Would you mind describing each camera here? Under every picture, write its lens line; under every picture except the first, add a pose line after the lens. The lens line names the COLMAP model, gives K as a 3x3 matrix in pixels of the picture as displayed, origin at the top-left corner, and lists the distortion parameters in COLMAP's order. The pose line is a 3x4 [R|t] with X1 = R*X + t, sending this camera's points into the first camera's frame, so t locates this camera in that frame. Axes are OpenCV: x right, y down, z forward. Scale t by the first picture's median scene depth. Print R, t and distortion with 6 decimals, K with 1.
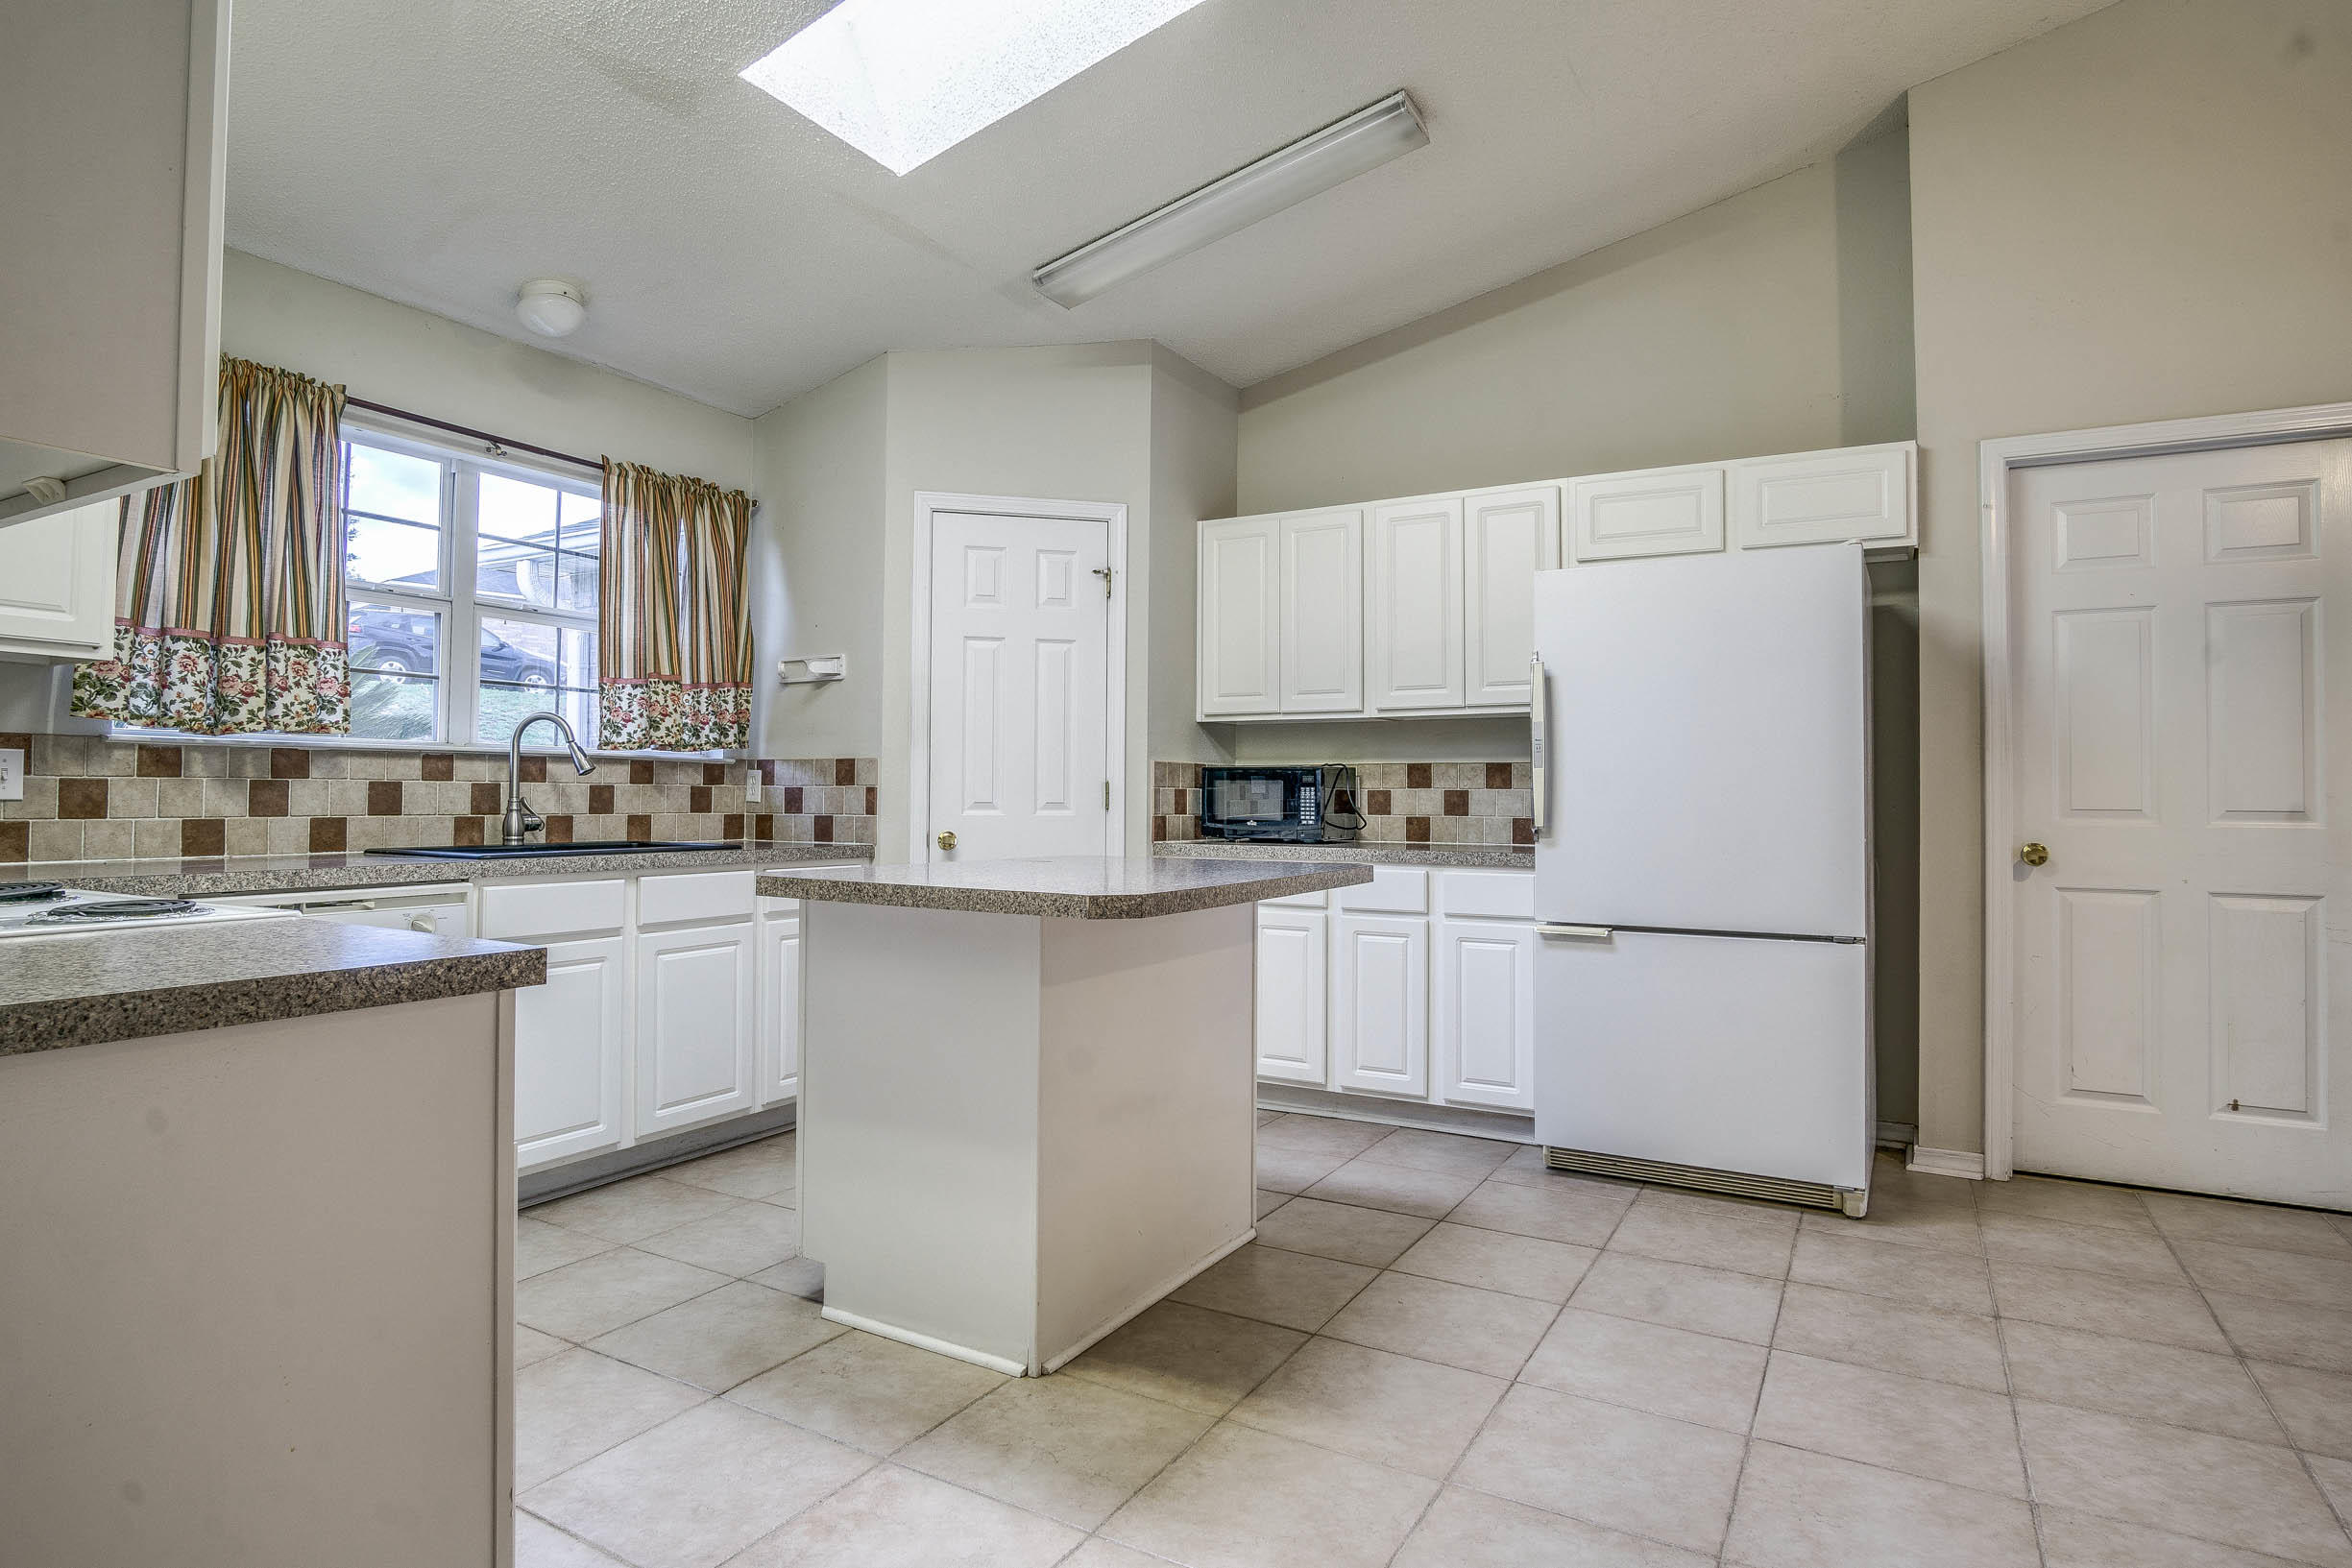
lens RADIAL K [[1265.1, 0, 1165.9], [0, 1265.1, 766.8], [0, 0, 1]] dist [-0.036055, 0.008987]
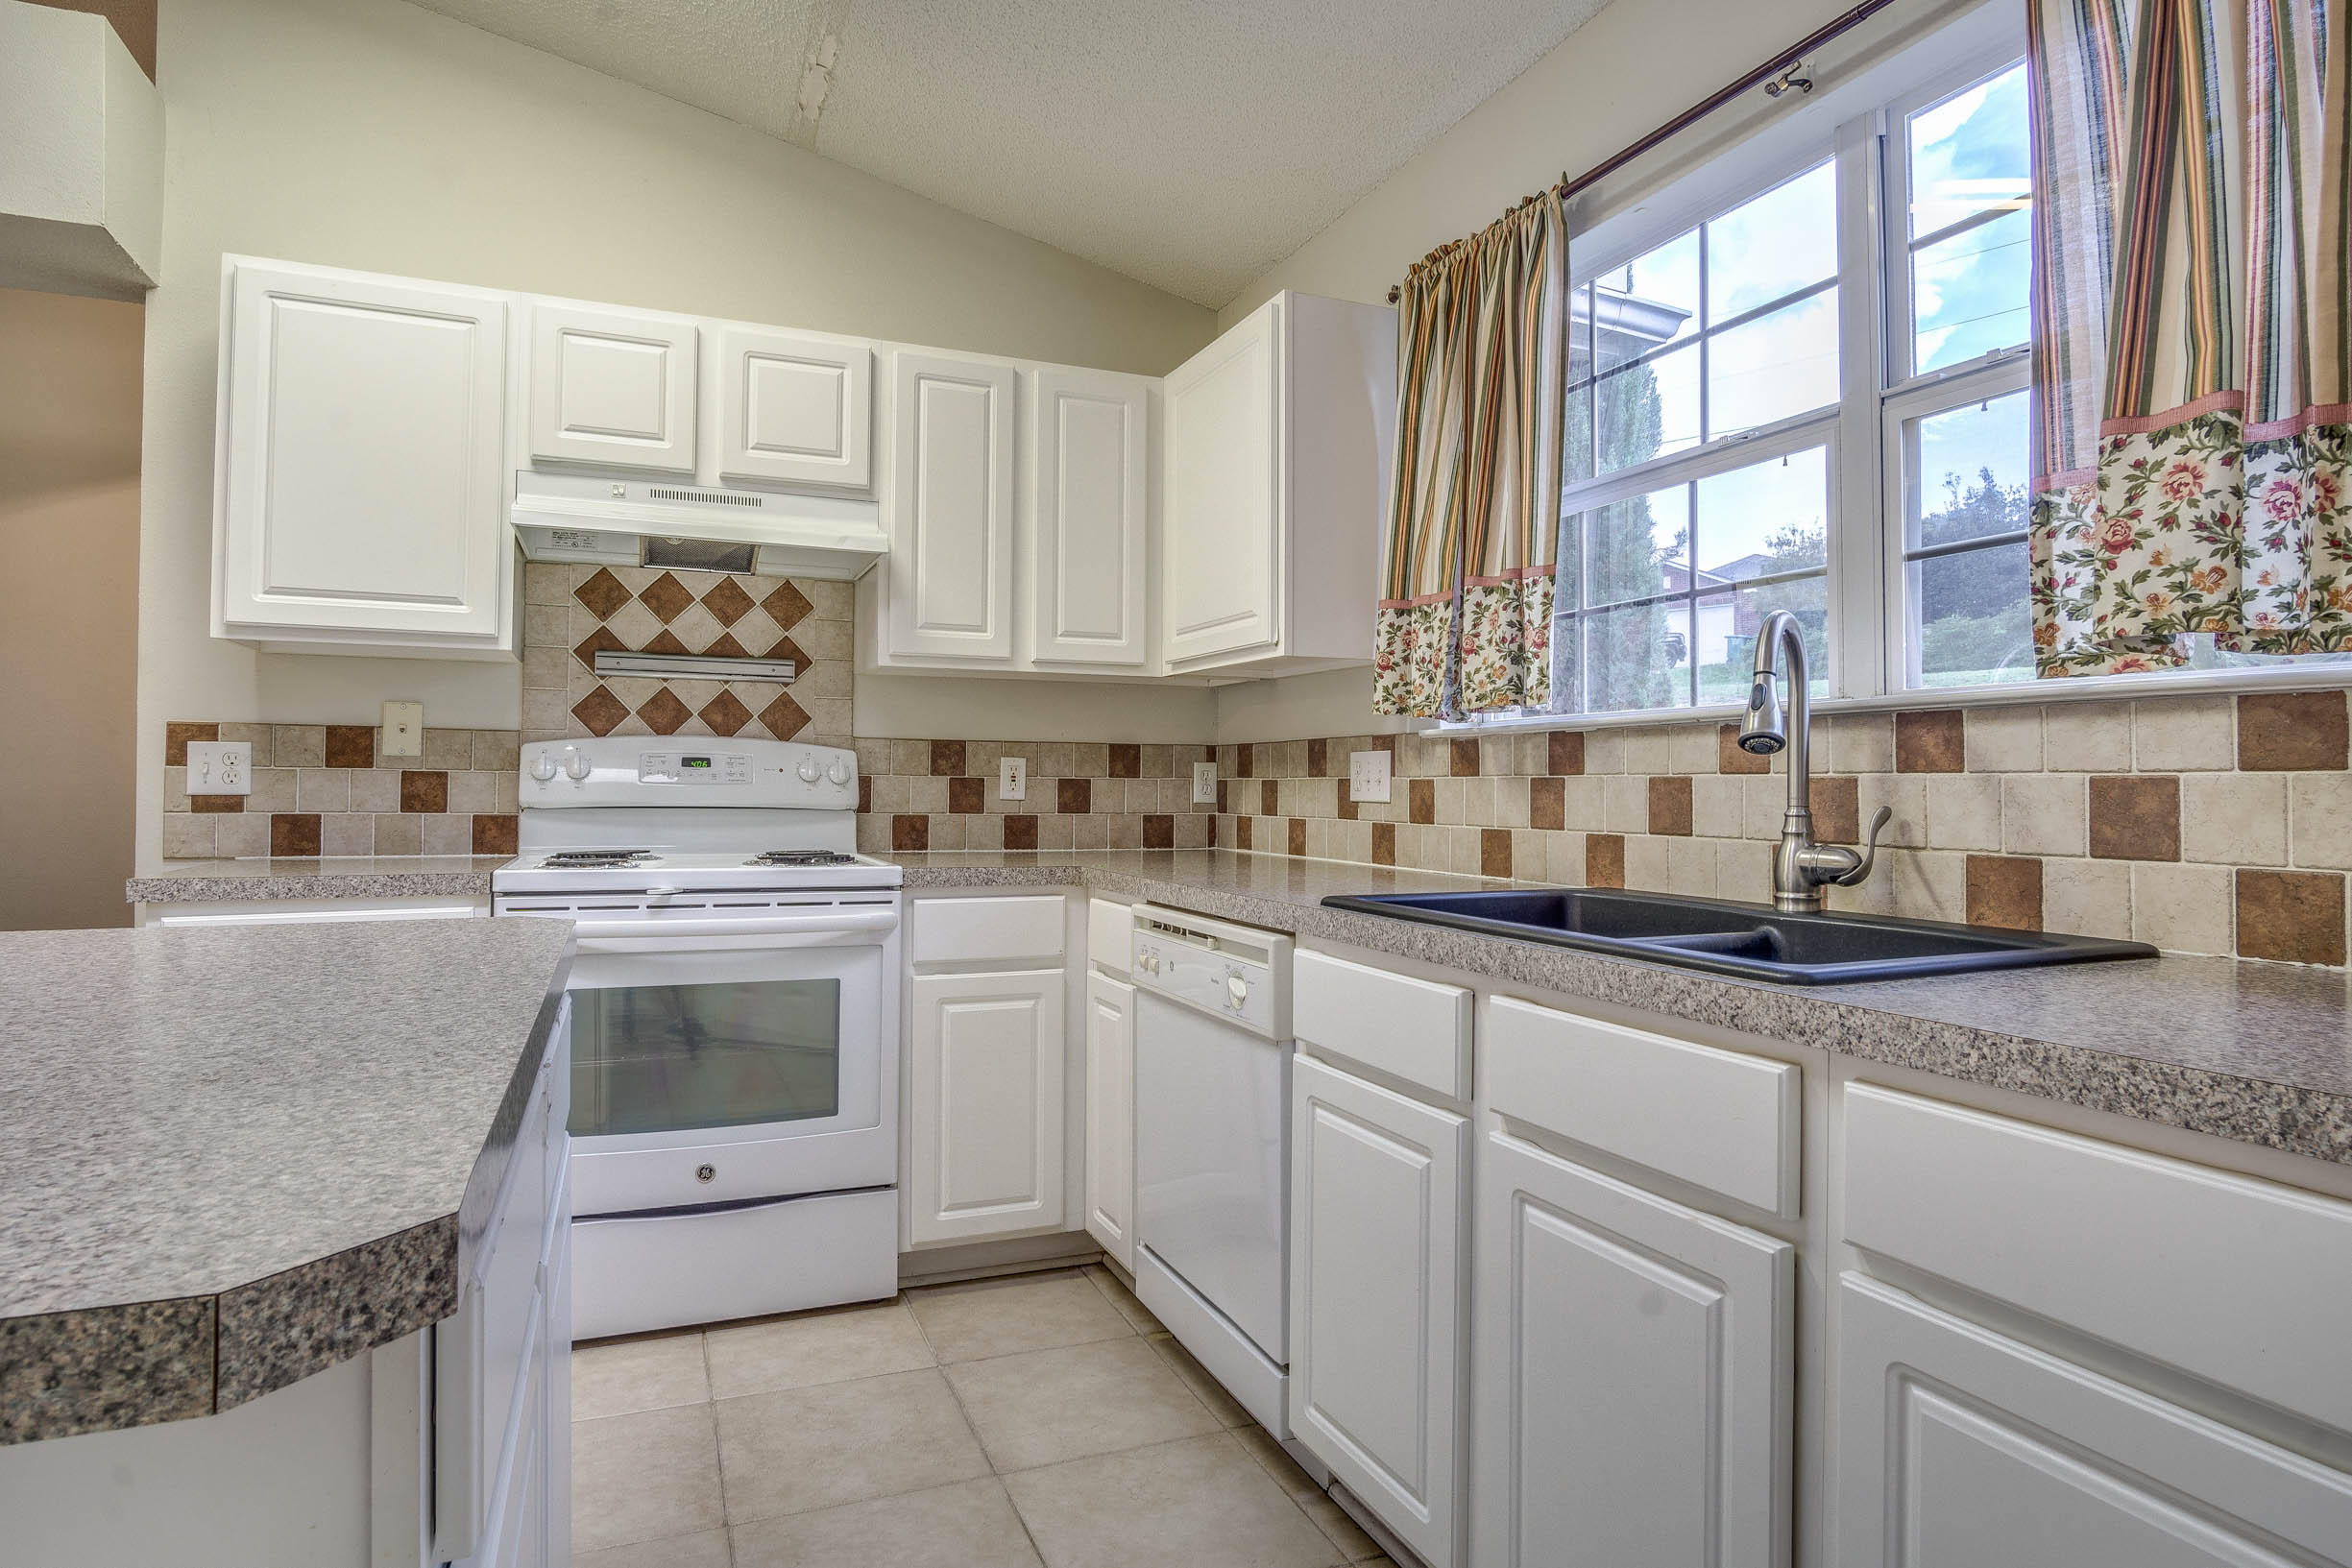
lens RADIAL K [[1265.1, 0, 1165.9], [0, 1265.1, 766.8], [0, 0, 1]] dist [-0.036055, 0.008987]
pose [[-0.603693, -0.023922, -0.796858, -0.016203], [0.006294, 0.999376, -0.034770, 0.024814], [0.797192, -0.026005, -0.603165, 1.113922]]
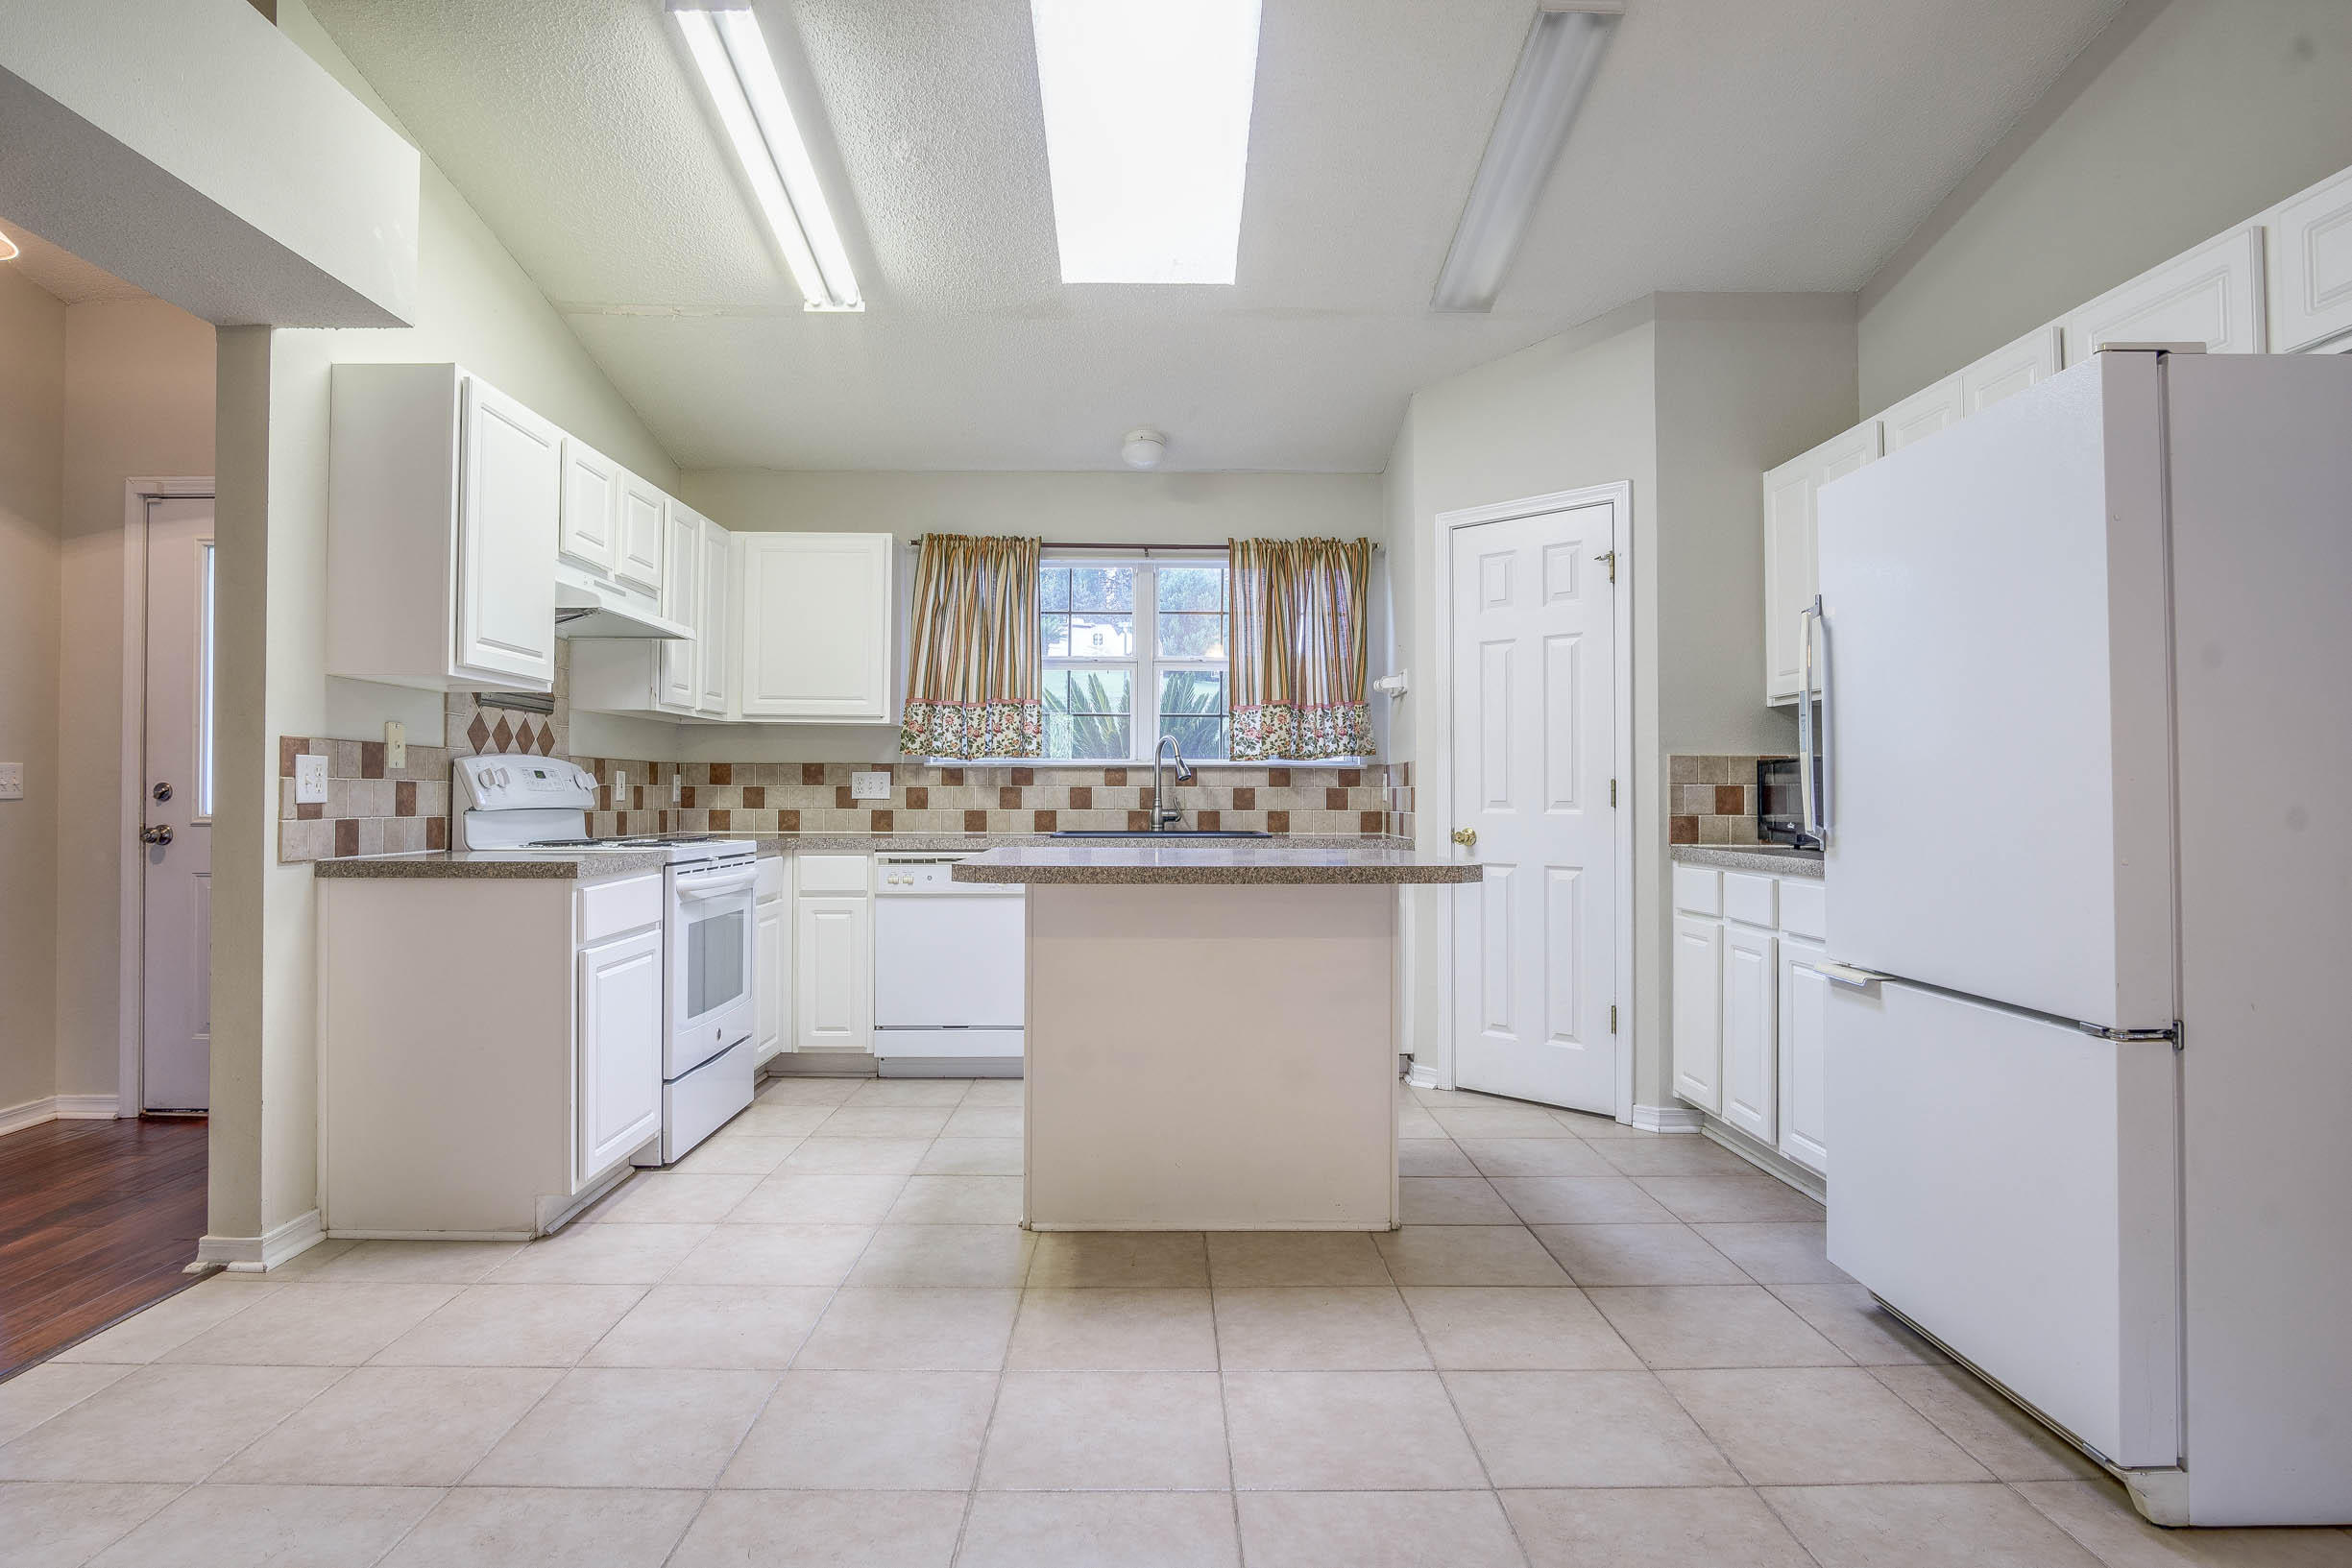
lens RADIAL K [[1265.1, 0, 1165.9], [0, 1265.1, 766.8], [0, 0, 1]] dist [-0.036055, 0.008987]
pose [[0.511228, -0.024015, -0.859109, 0.720406], [0.020694, 0.999664, -0.015630, 0.012829], [0.859196, -0.009788, 0.511554, 0.286822]]
